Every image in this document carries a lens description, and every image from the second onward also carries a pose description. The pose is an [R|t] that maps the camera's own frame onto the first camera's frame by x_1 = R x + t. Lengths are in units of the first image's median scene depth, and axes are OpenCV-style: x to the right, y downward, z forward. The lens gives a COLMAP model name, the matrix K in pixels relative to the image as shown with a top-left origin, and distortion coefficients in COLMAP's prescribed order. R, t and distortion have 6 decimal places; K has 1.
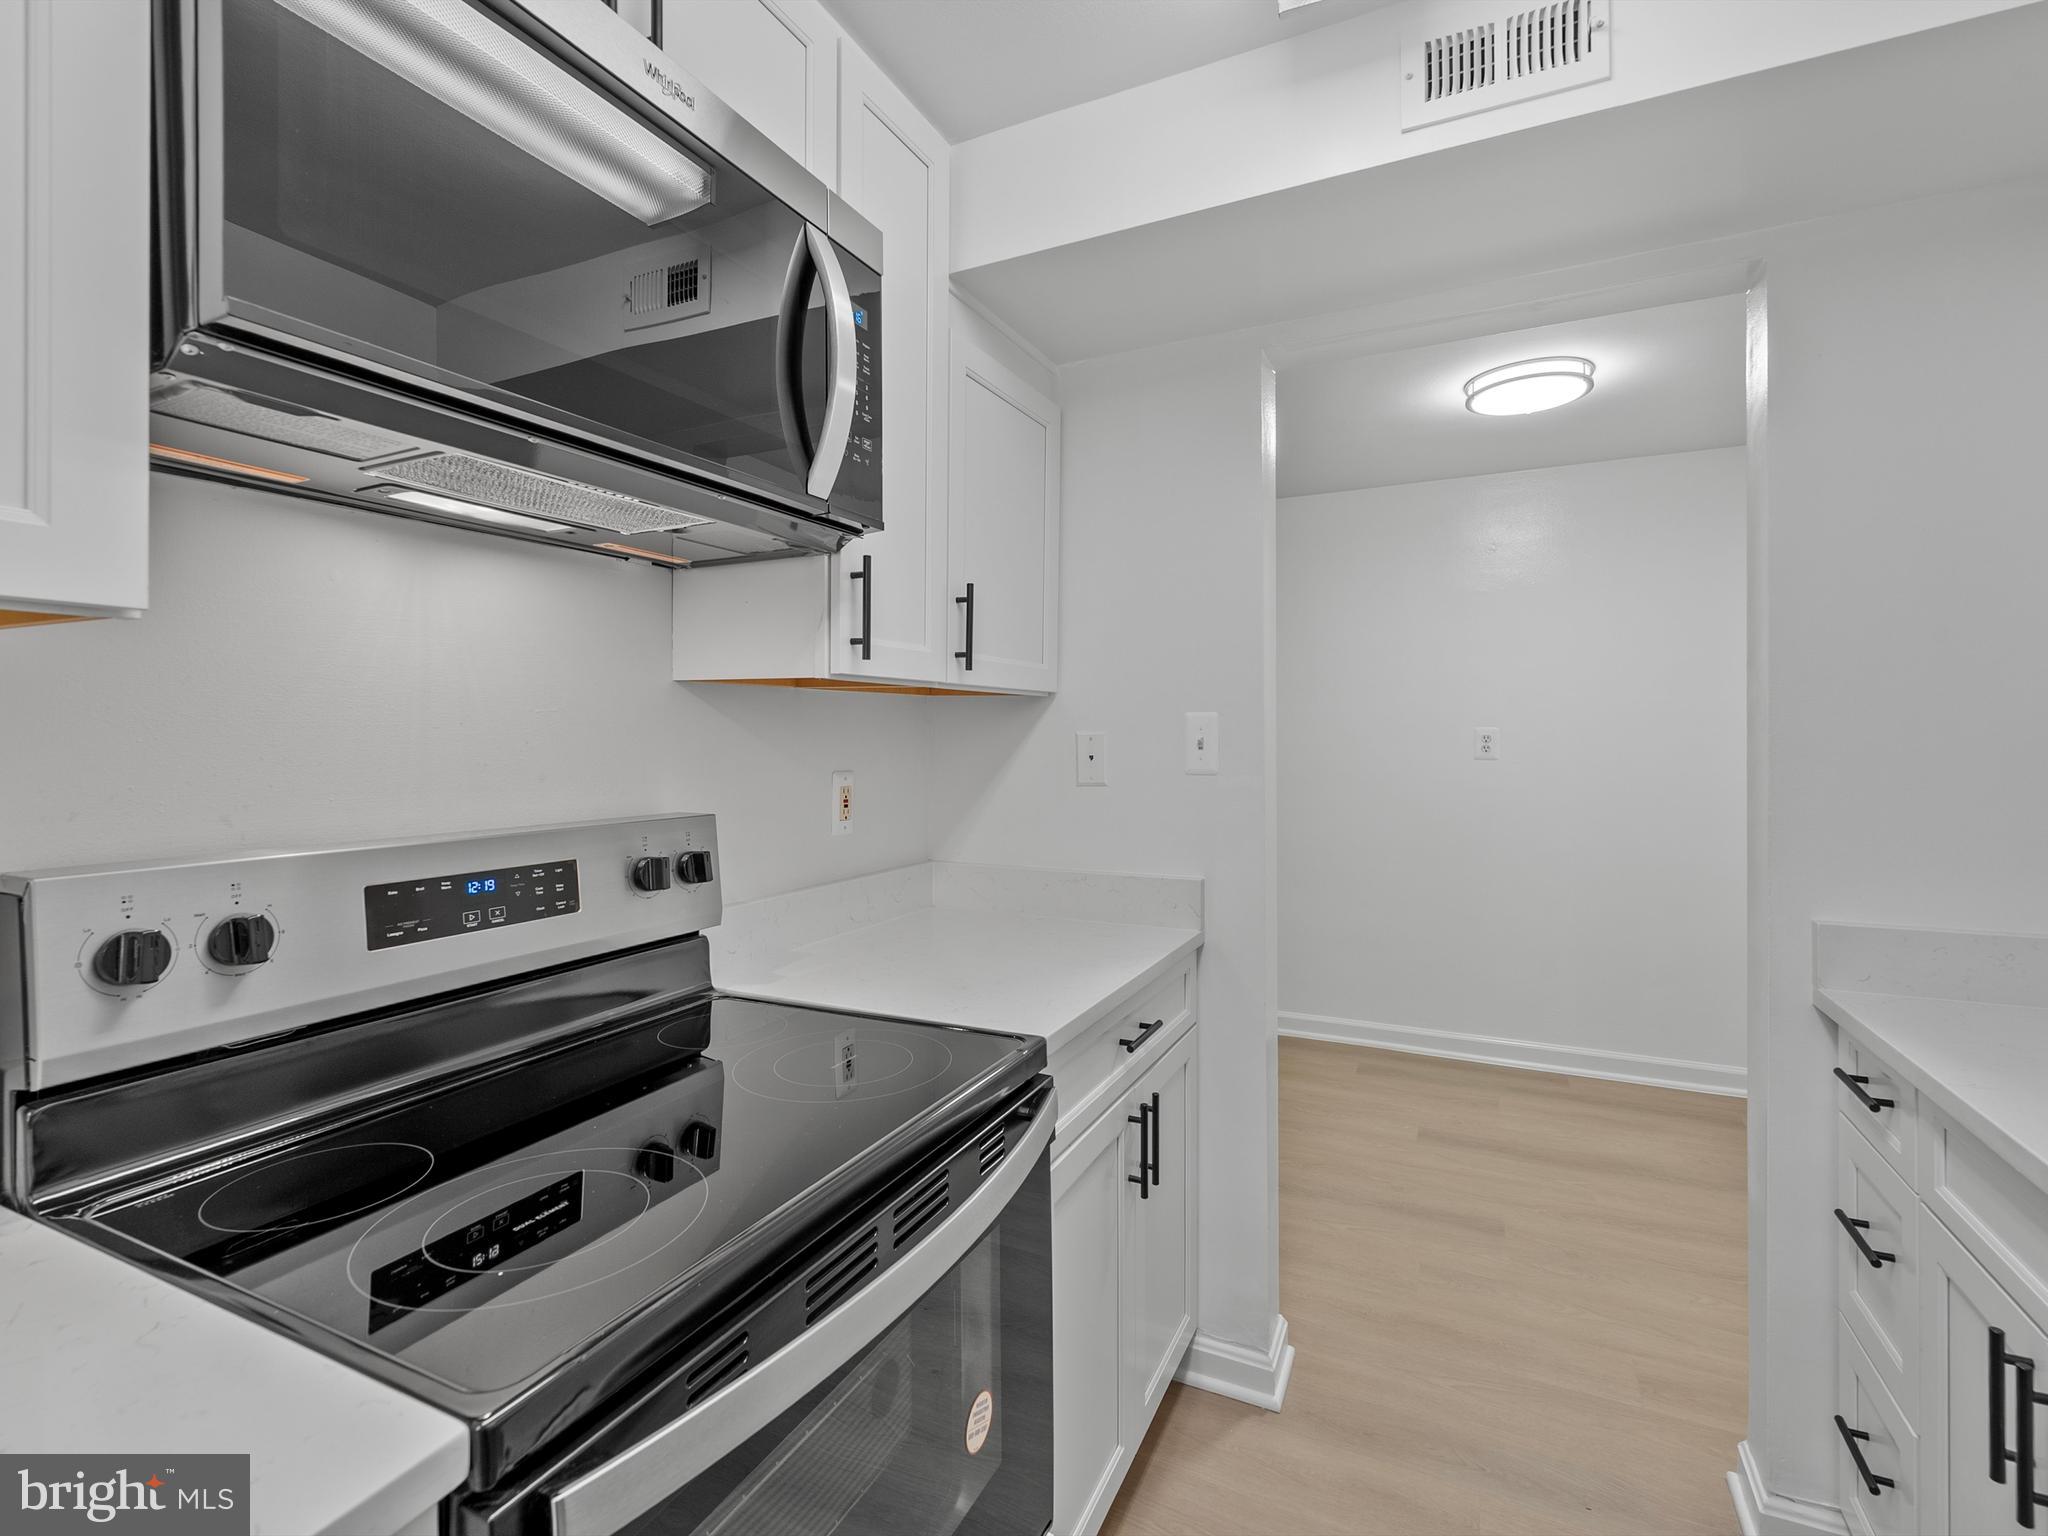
lens RADIAL K [[951.4, 0, 1024.4], [0, 951.4, 735.4], [0, 0, 1]] dist [-0.003137, -0.000877]
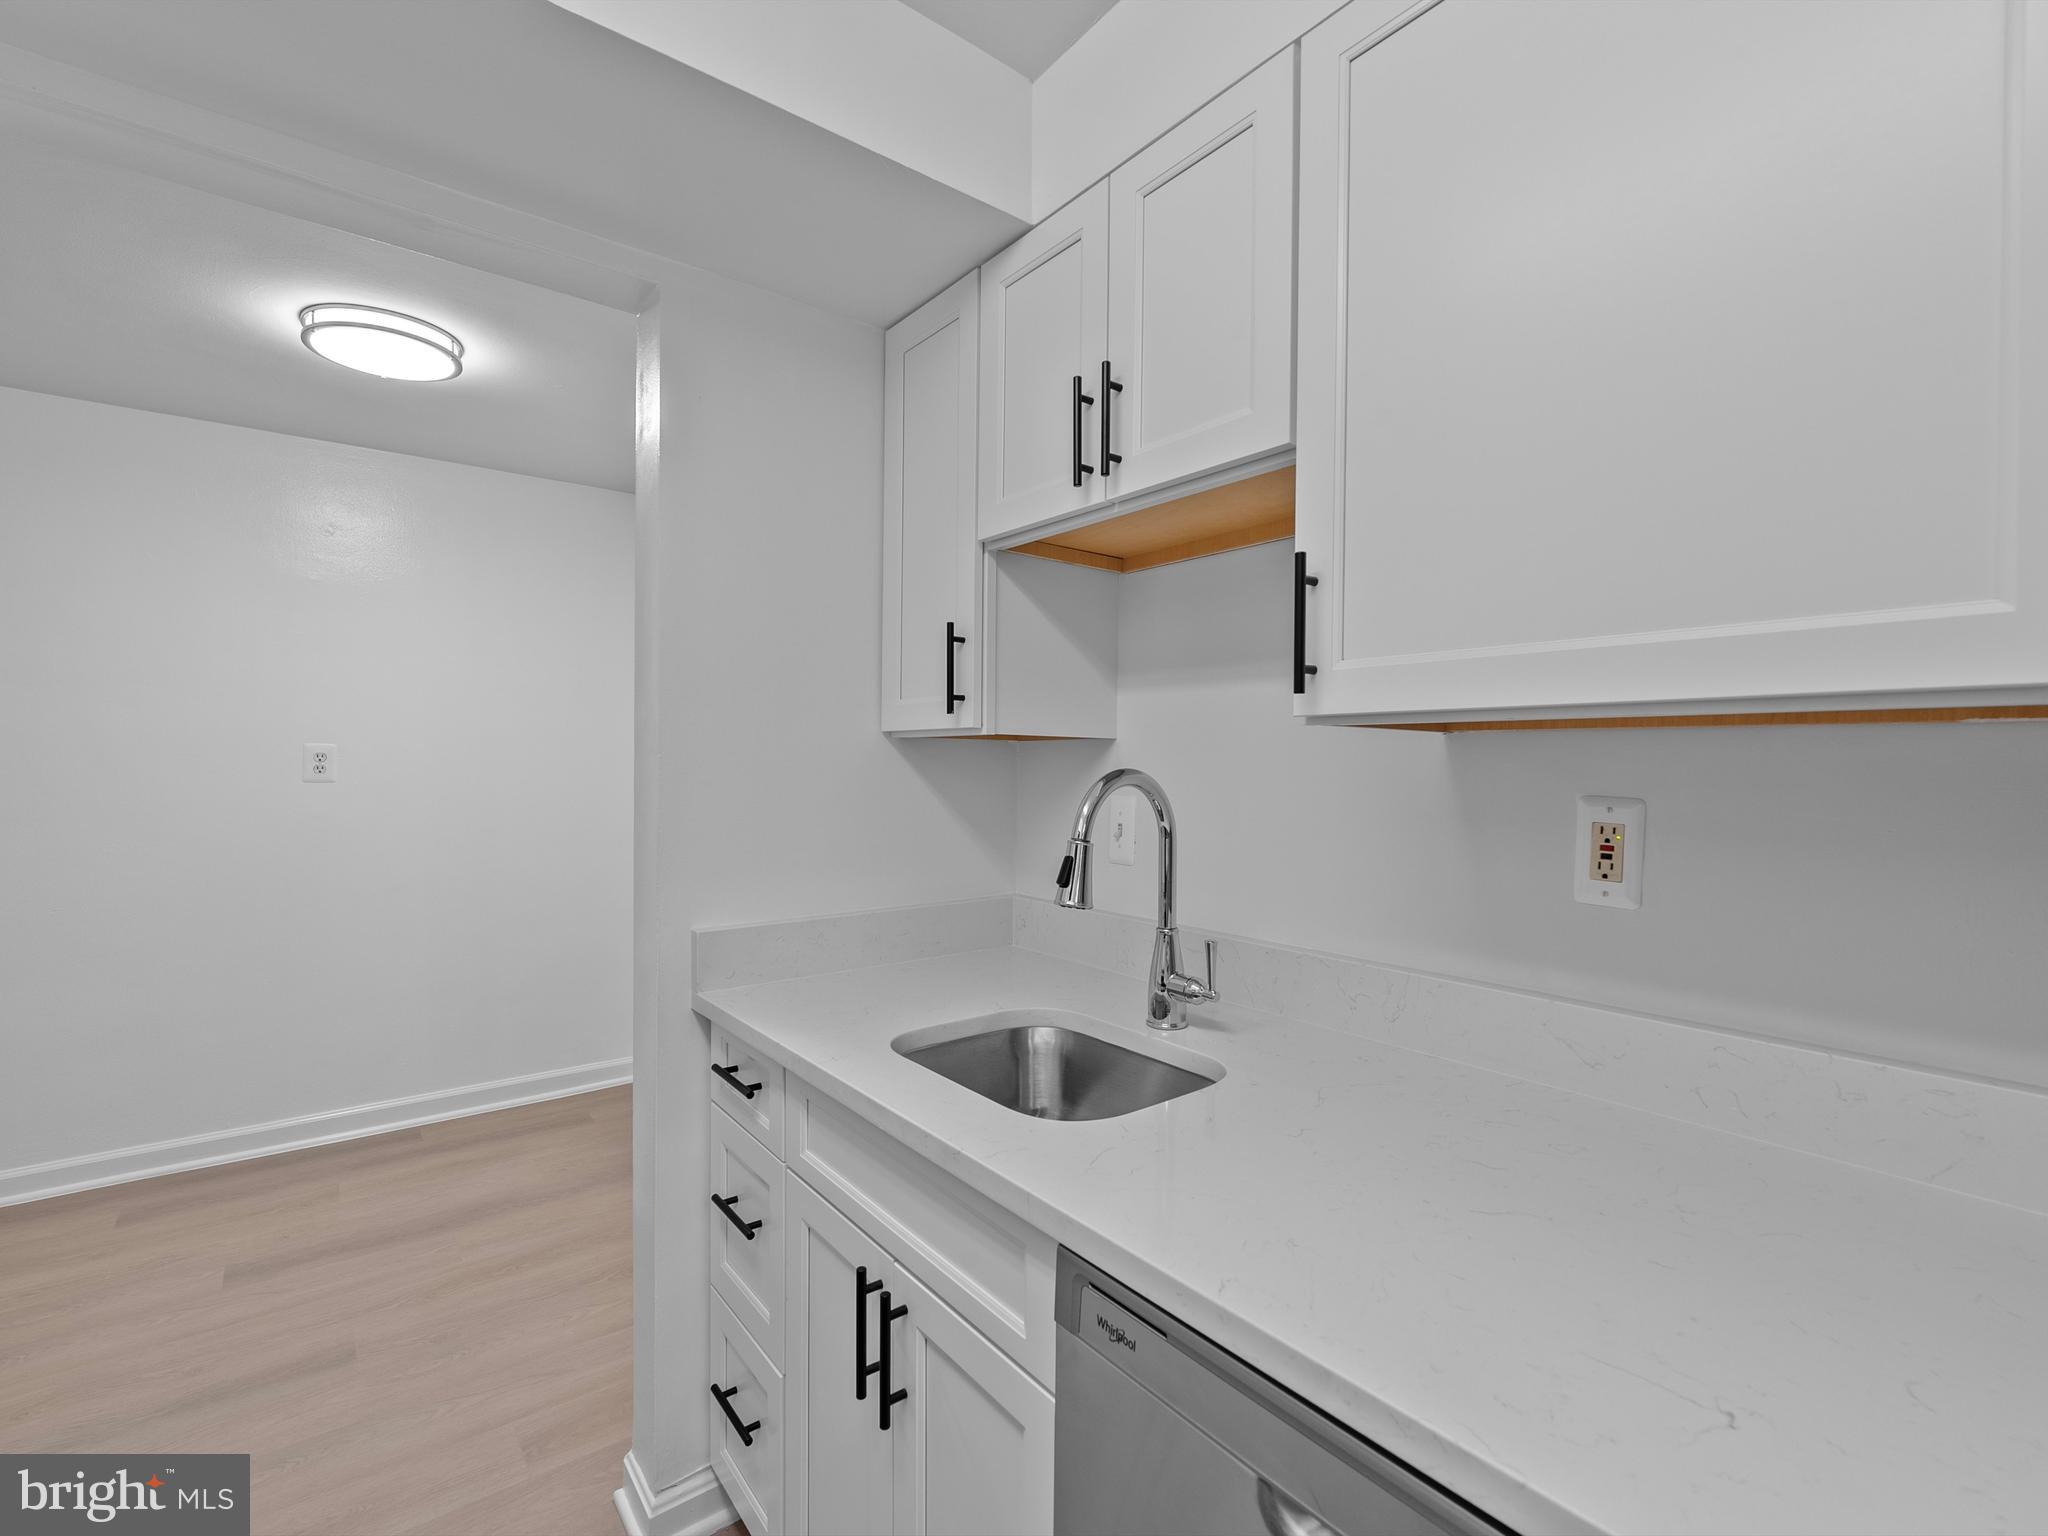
lens RADIAL K [[934.3, 0, 1026.6], [0, 934.3, 758.2], [0, 0, 1]] dist [-0.001922, -0.000113]
pose [[0.439663, -0.000539, 0.898163, 0.055340], [-0.004464, 0.999986, 0.002785, -0.001316], [-0.898152, -0.005234, 0.439654, 0.198497]]
